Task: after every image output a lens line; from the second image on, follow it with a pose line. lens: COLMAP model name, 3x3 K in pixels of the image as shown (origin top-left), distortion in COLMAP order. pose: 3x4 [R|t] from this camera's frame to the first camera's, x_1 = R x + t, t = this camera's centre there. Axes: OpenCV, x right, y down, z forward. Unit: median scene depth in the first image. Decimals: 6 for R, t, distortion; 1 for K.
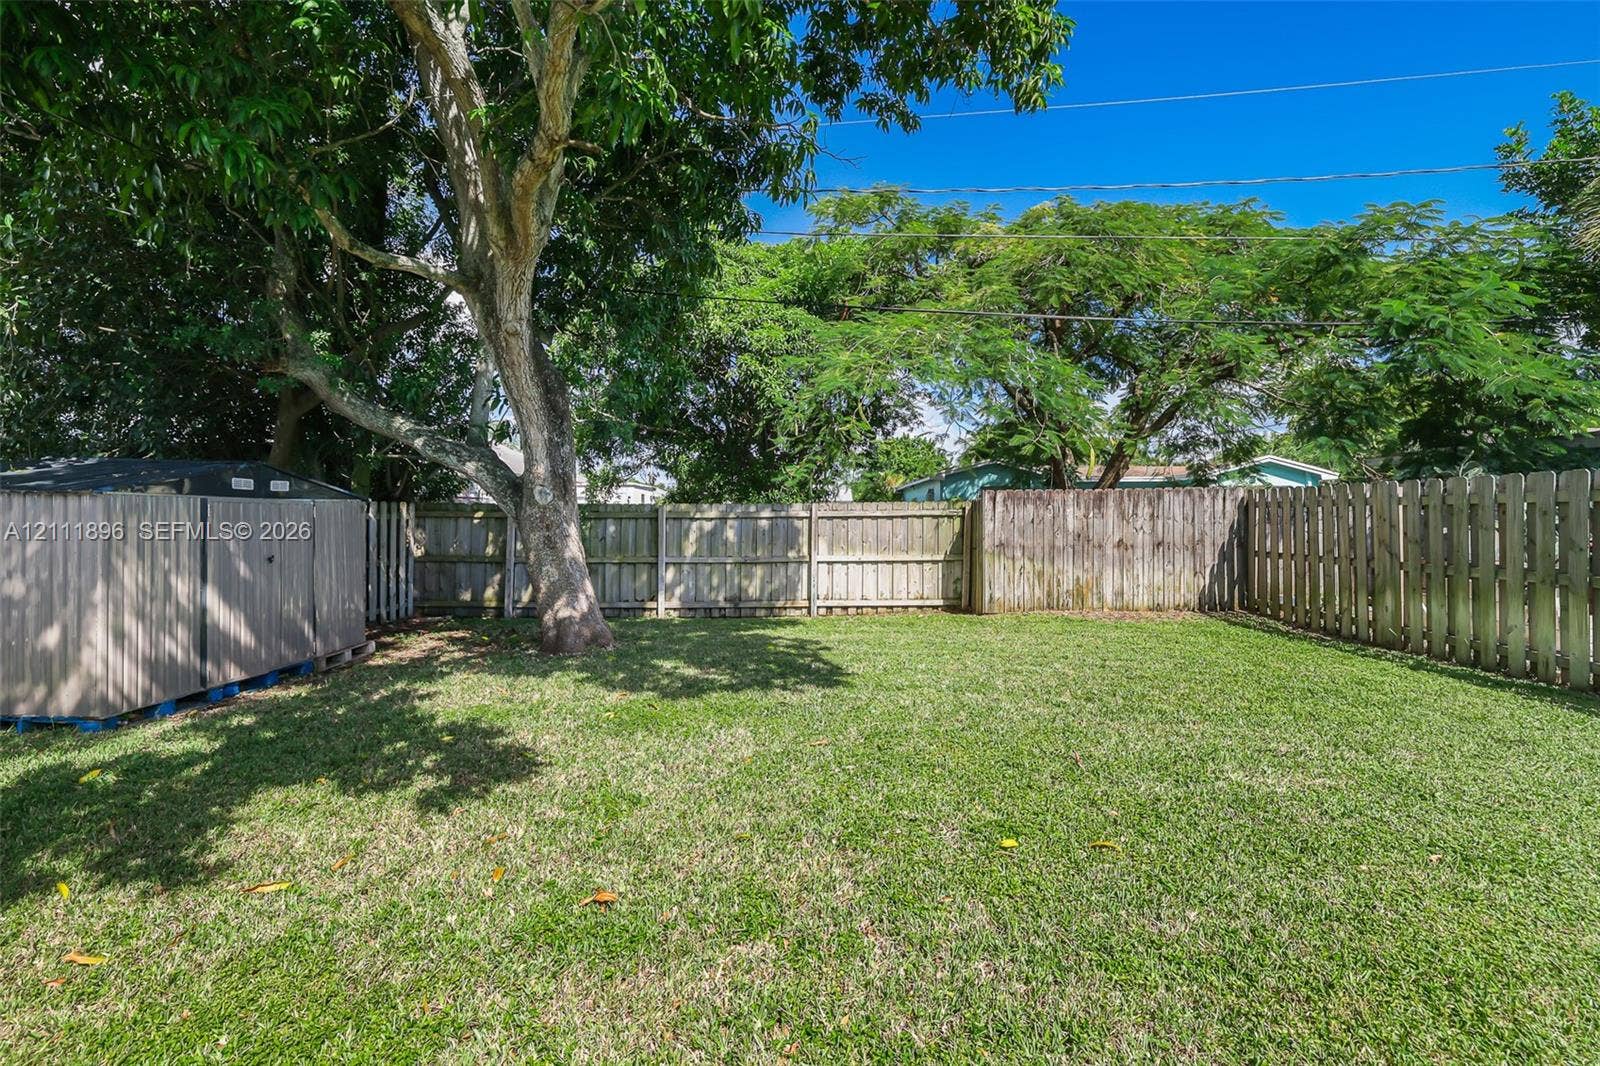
lens RADIAL K [[674.9, 0, 786.4], [0, 674.9, 522.6], [0, 0, 1]] dist [-0.000714, 0.000000]
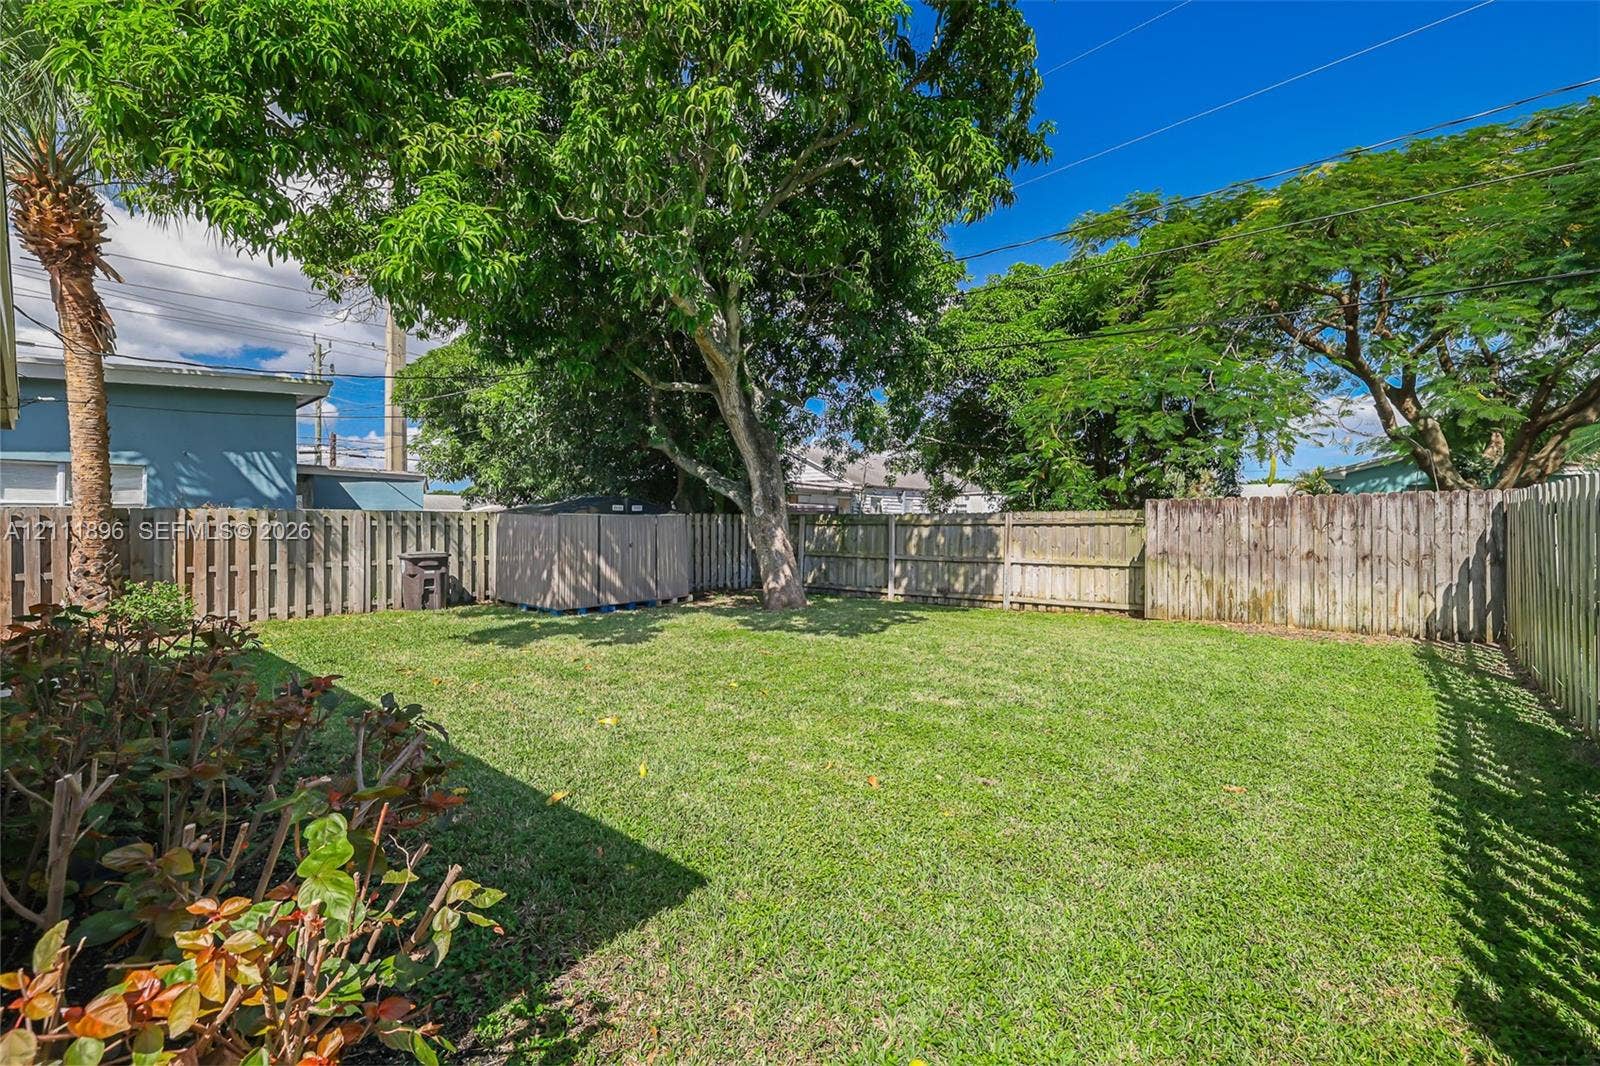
lens RADIAL K [[674.9, 0, 786.4], [0, 674.9, 522.6], [0, 0, 1]] dist [-0.000714, 0.000000]
pose [[0.774411, 0.002542, -0.632677, 0.523807], [-0.006537, 0.999971, -0.003984, -0.004644], [0.632649, 0.007221, 0.774405, -0.152214]]
